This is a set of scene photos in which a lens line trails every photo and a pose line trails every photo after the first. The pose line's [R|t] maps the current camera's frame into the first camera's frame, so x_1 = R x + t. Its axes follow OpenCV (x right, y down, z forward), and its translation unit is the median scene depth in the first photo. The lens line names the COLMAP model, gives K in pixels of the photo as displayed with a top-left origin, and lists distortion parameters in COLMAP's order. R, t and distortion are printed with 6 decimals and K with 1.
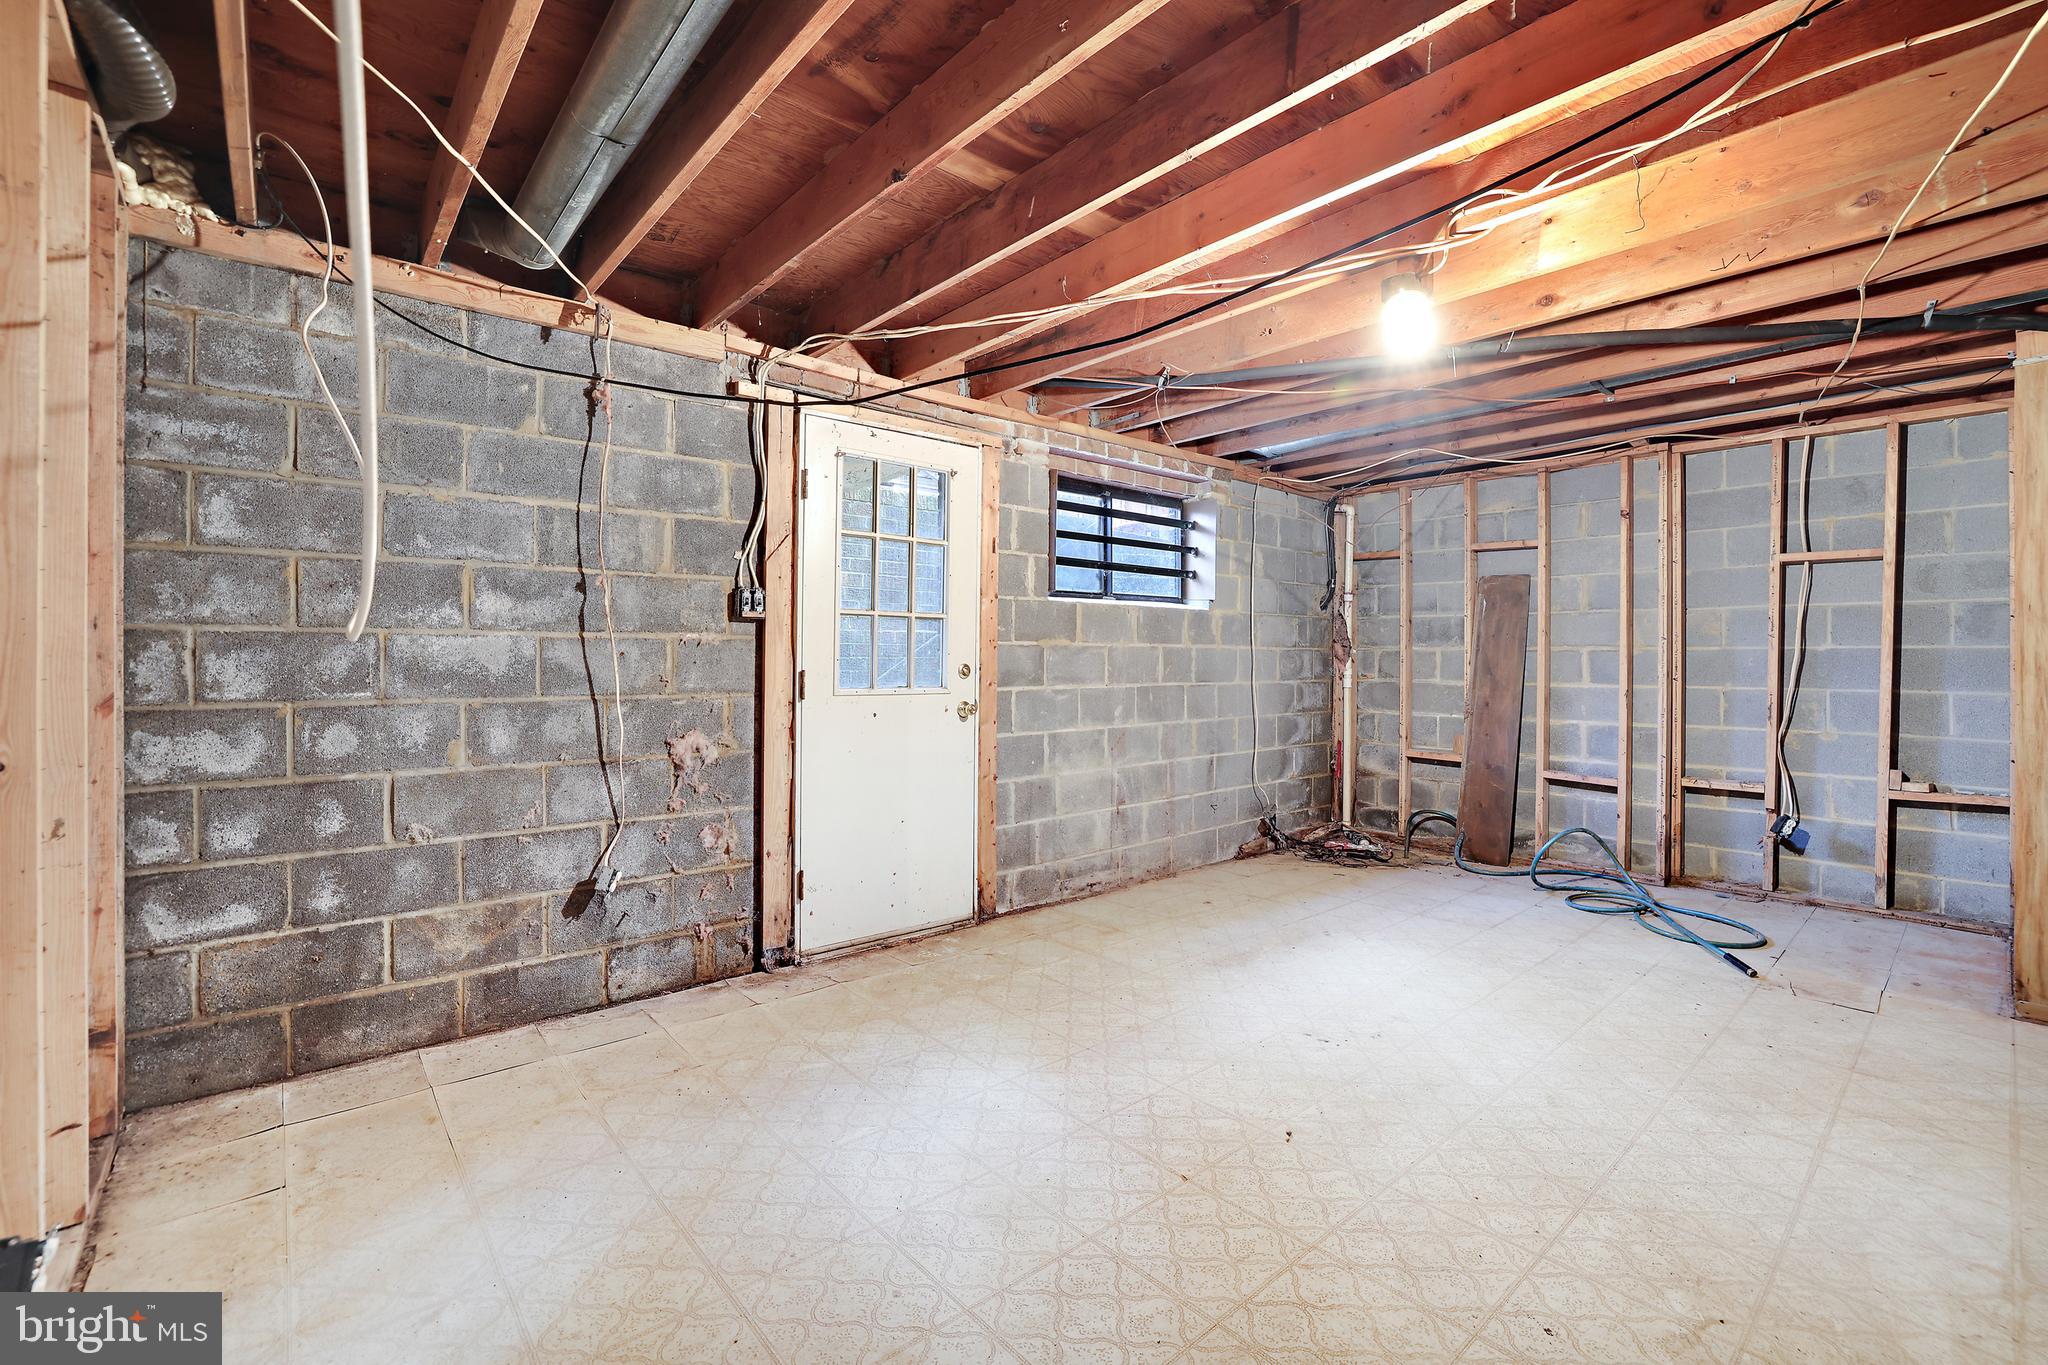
lens RADIAL K [[883.9, 0, 995.2], [0, 883.9, 644.5], [0, 0, 1]] dist [-0.049680, 0.014556]
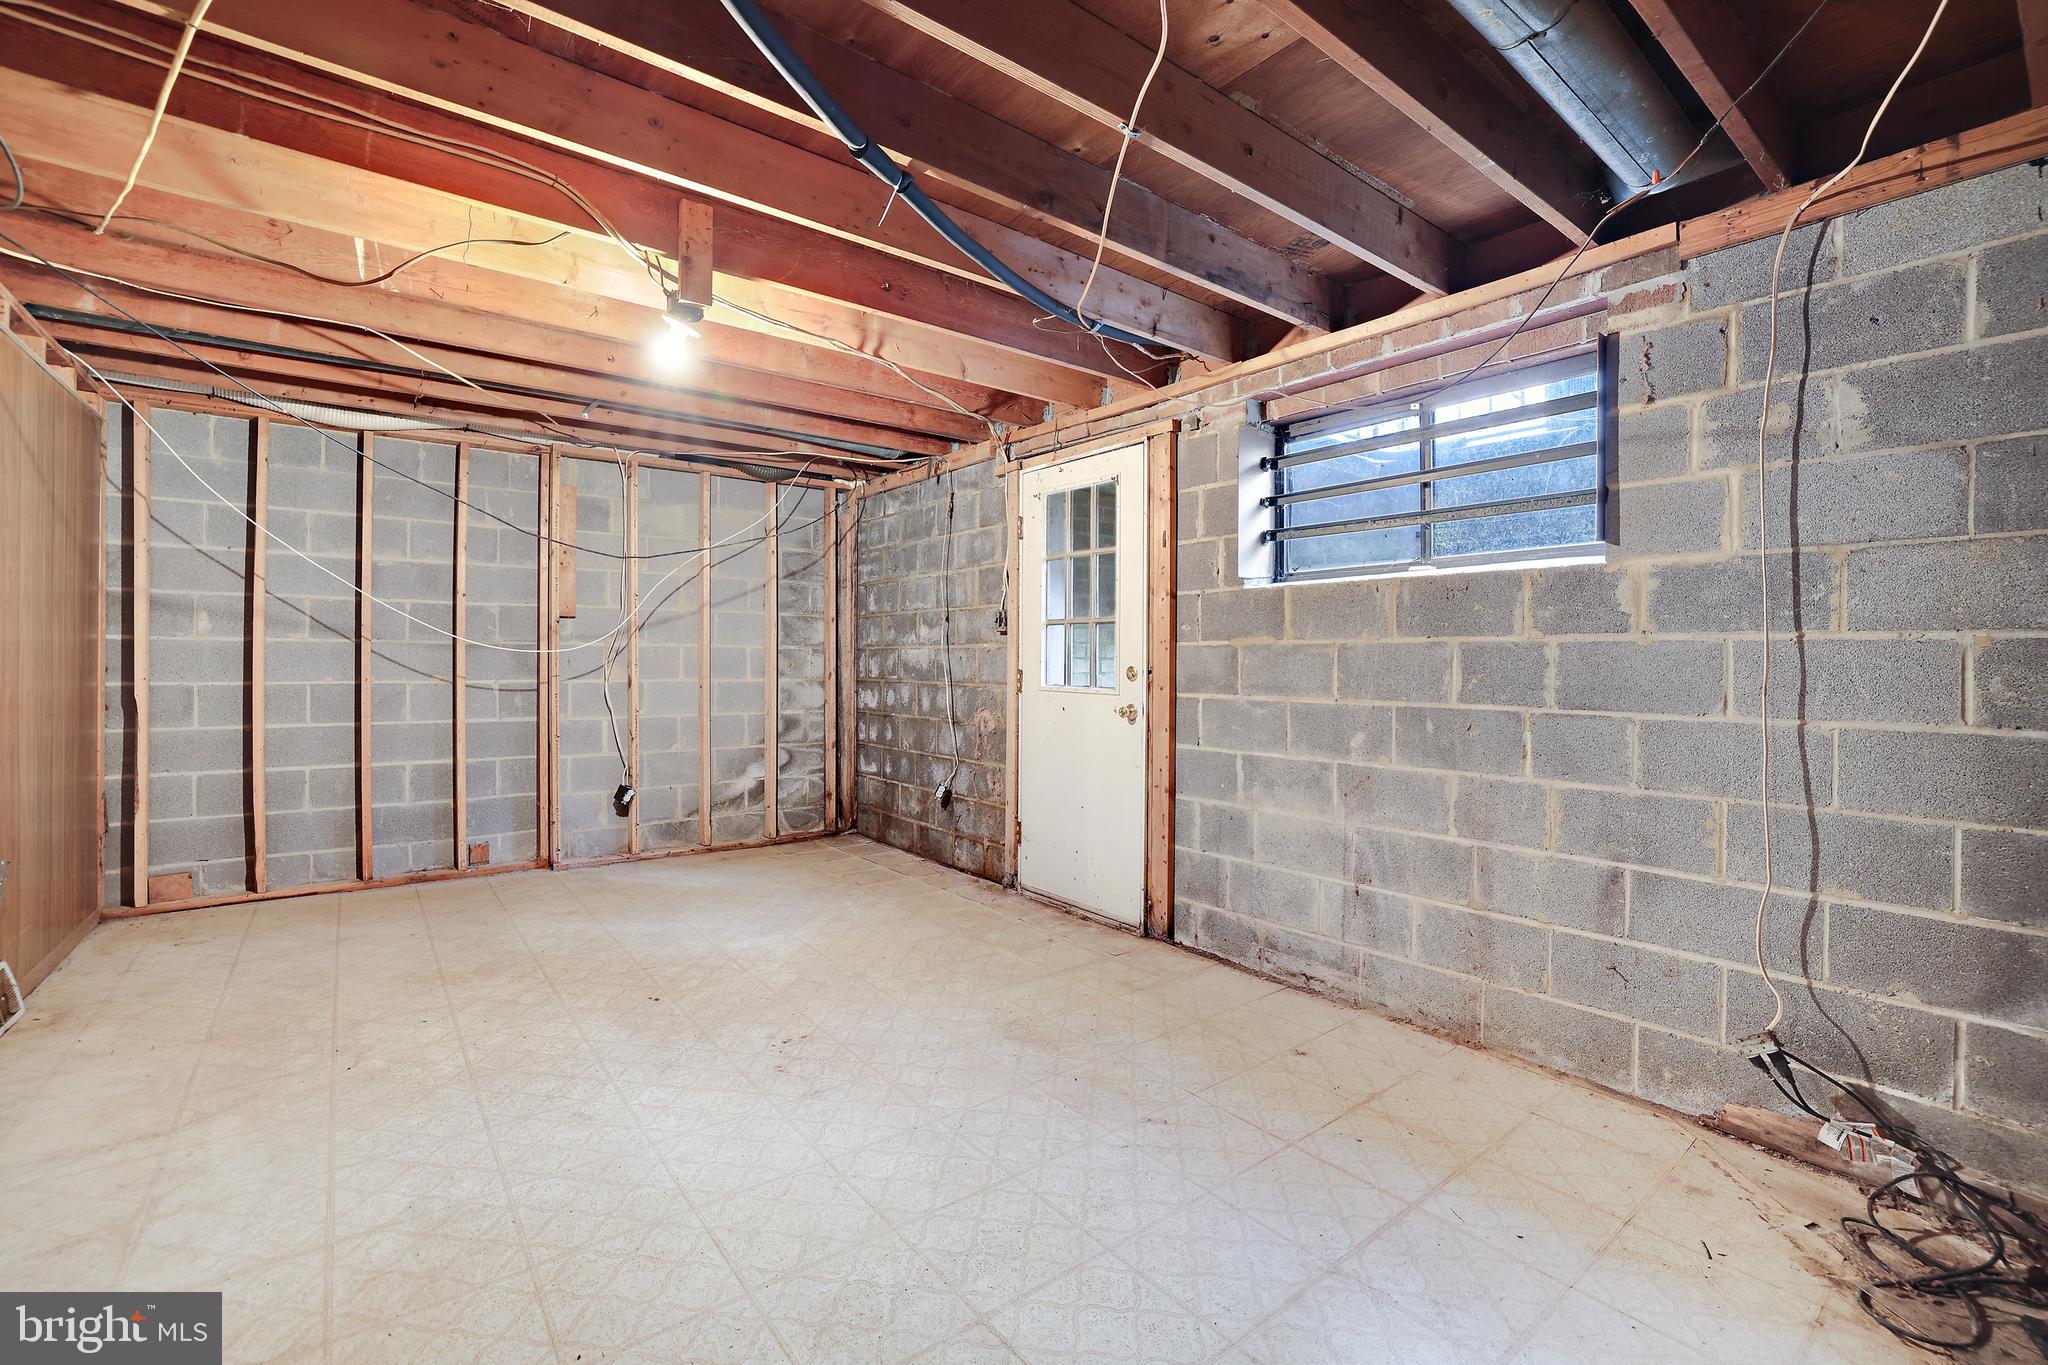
lens RADIAL K [[868.4, 0, 1016.9], [0, 868.4, 657.5], [0, 0, 1]] dist [-0.053058, 0.017401]
pose [[-0.027224, -0.009621, -0.999583, 0.932091], [0.005137, 0.999939, -0.009764, 0.021067], [0.999616, -0.005401, -0.027173, 0.891935]]
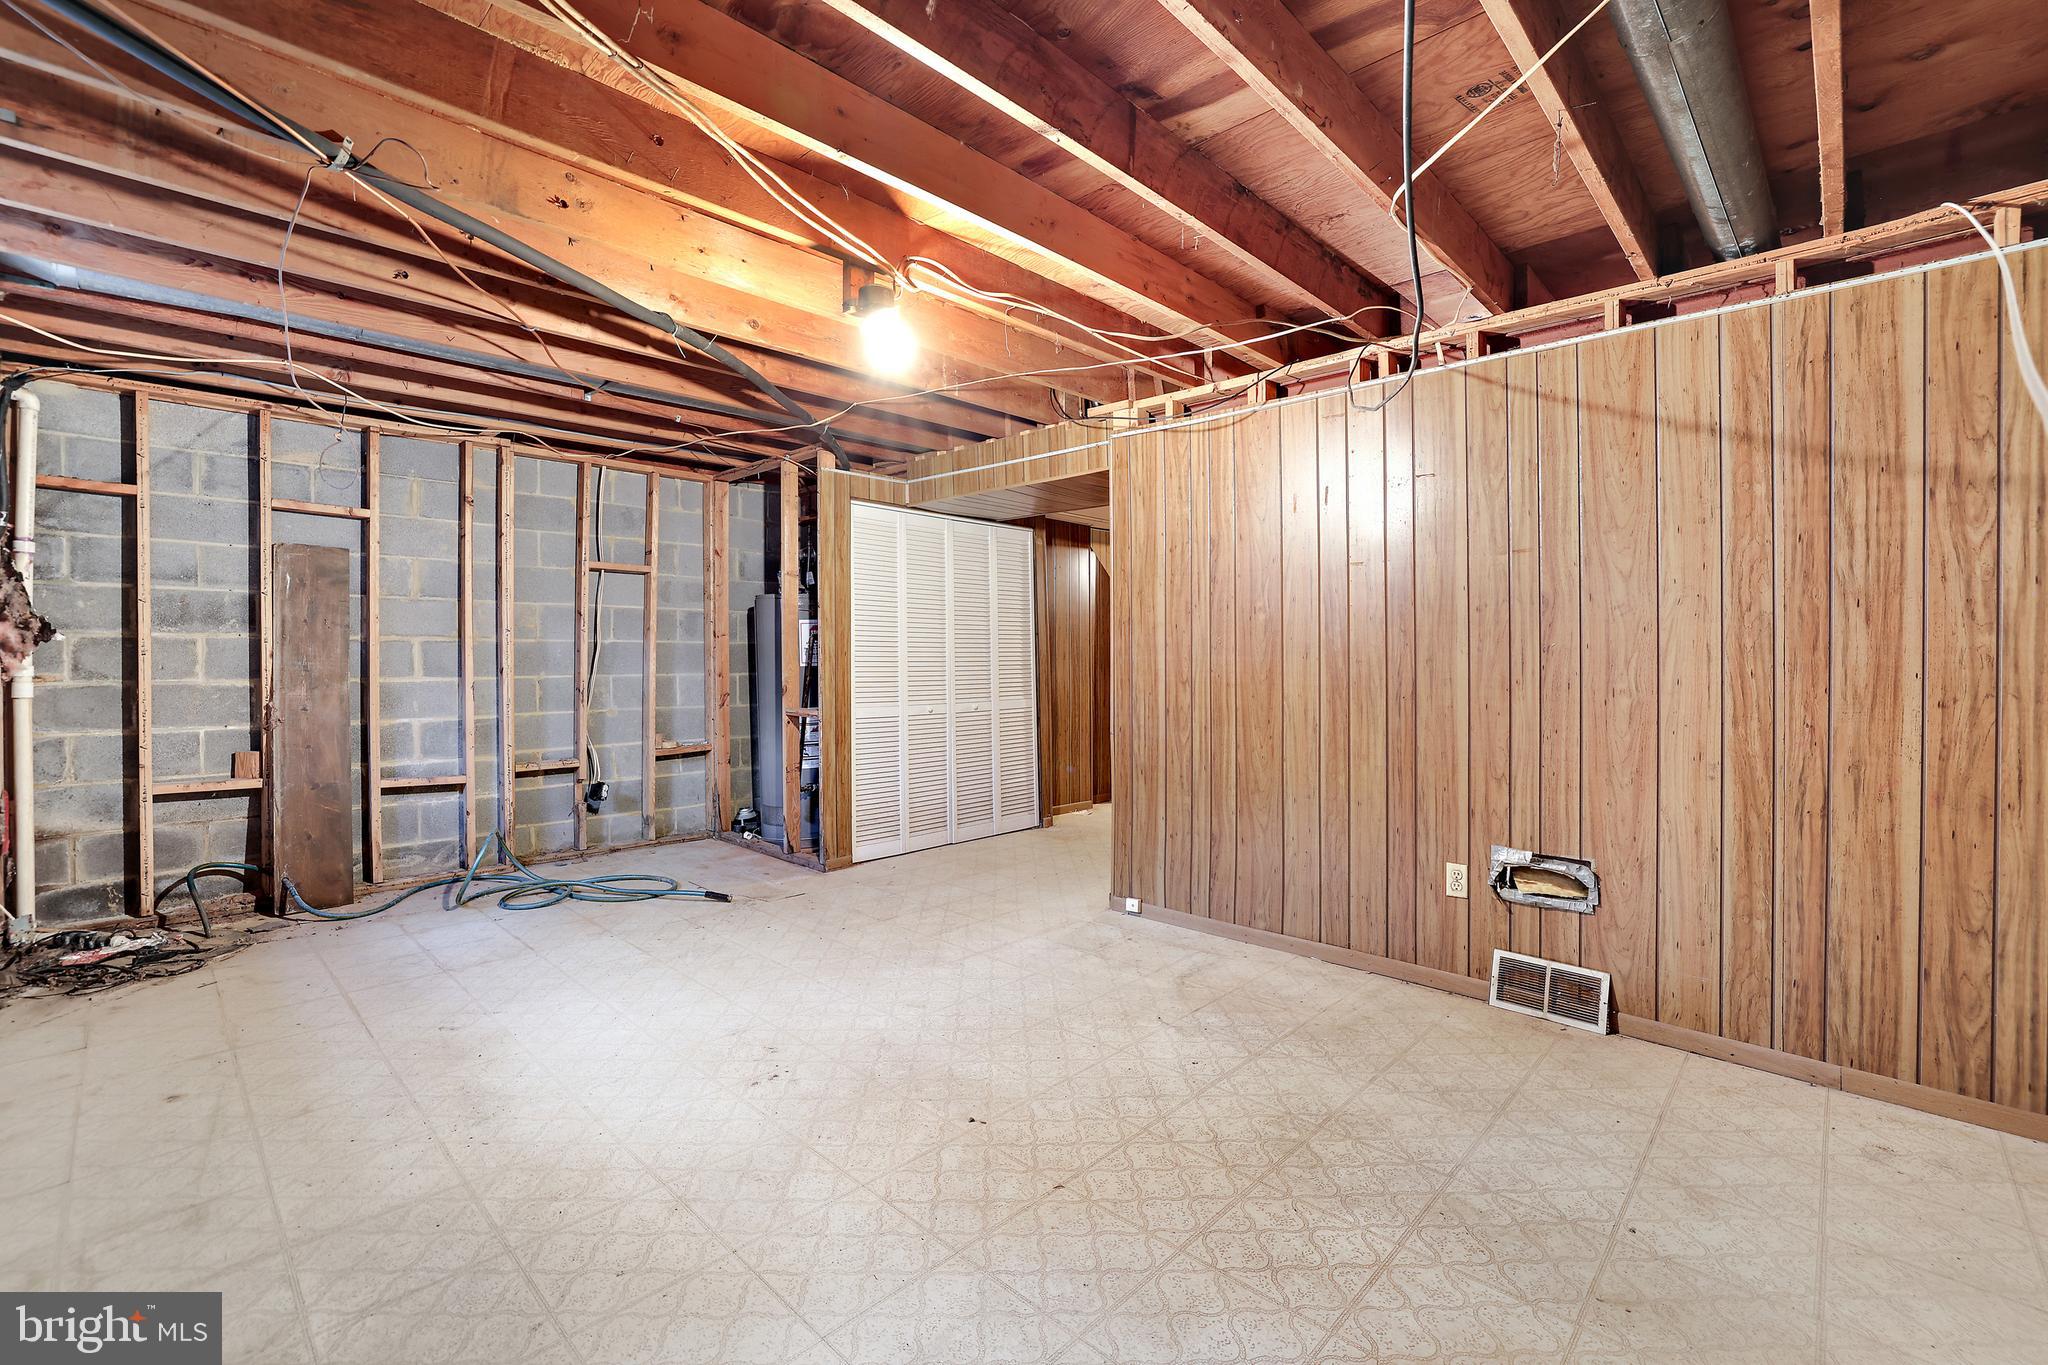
lens RADIAL K [[891.8, 0, 1029.6], [0, 891.8, 639.1], [0, 0, 1]] dist [-0.048775, 0.017839]
pose [[-0.117908, 0.011277, 0.992960, -0.388179], [-0.018428, 0.999738, -0.013542, 0.006919], [-0.992854, -0.019895, -0.117669, 0.589798]]
